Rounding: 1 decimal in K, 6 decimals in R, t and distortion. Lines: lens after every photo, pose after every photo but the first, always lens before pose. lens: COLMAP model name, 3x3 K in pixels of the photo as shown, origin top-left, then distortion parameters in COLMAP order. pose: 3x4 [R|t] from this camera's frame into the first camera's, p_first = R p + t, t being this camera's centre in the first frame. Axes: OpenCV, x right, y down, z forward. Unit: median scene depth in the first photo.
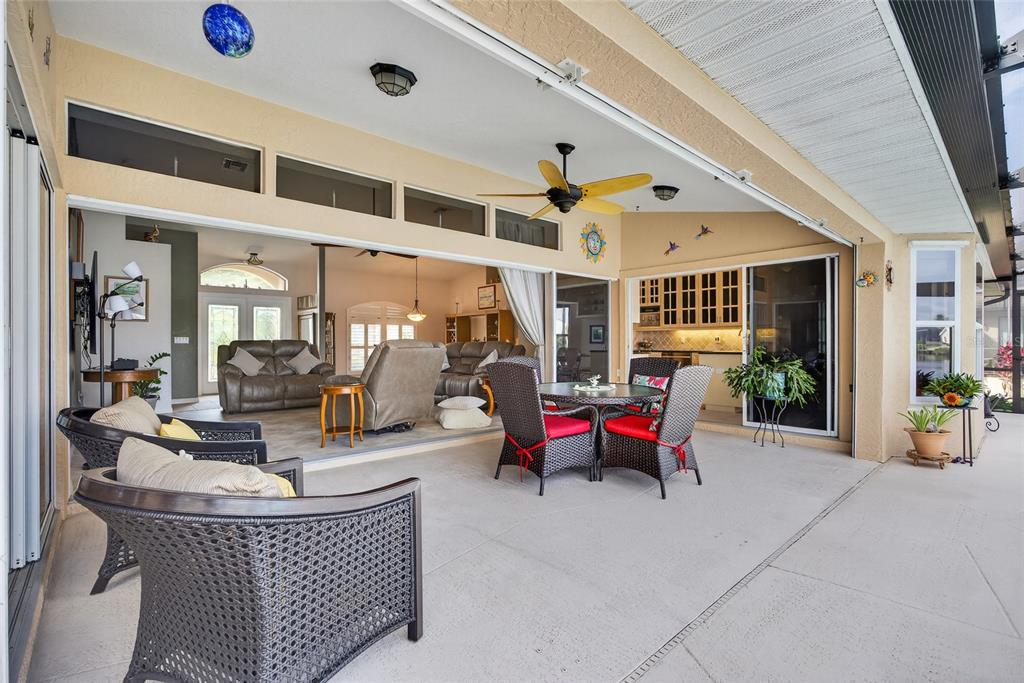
lens RADIAL K [[466.2, 0, 512.4], [0, 466.2, 343.4], [0, 0, 1]] dist [0.000836, 0.000299]
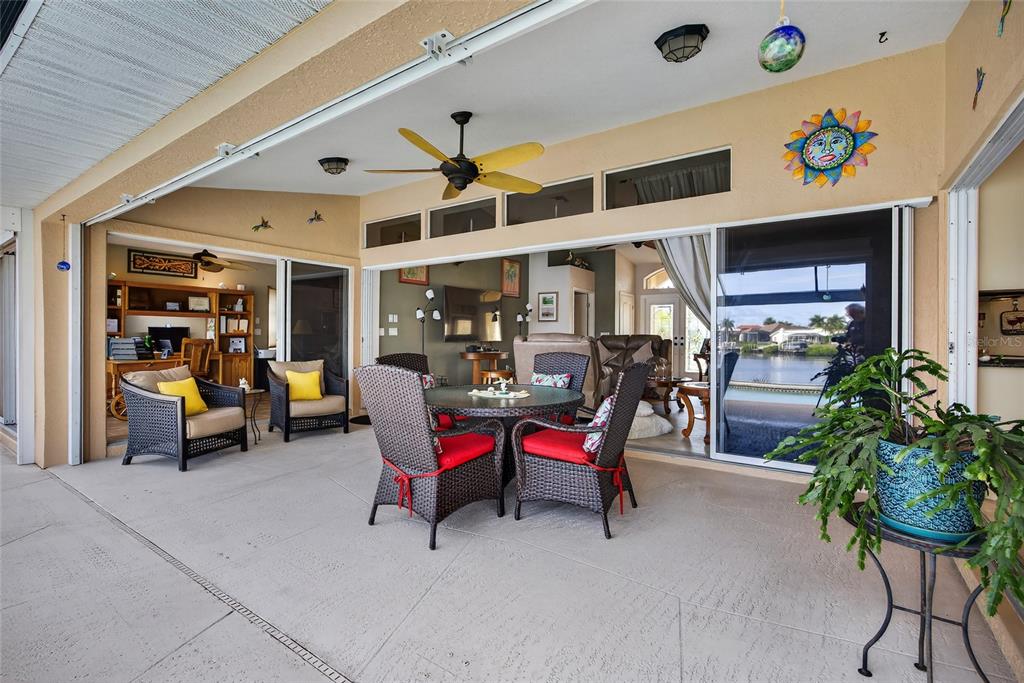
lens RADIAL K [[466.2, 0, 509.1], [0, 466.2, 335.5], [0, 0, 1]] dist [0.000836, 0.000299]
pose [[0.241319, 0.001052, -0.970445, 0.602922], [-0.008183, 0.999966, -0.000951, -0.002038], [0.970411, 0.008171, 0.241320, 0.533870]]
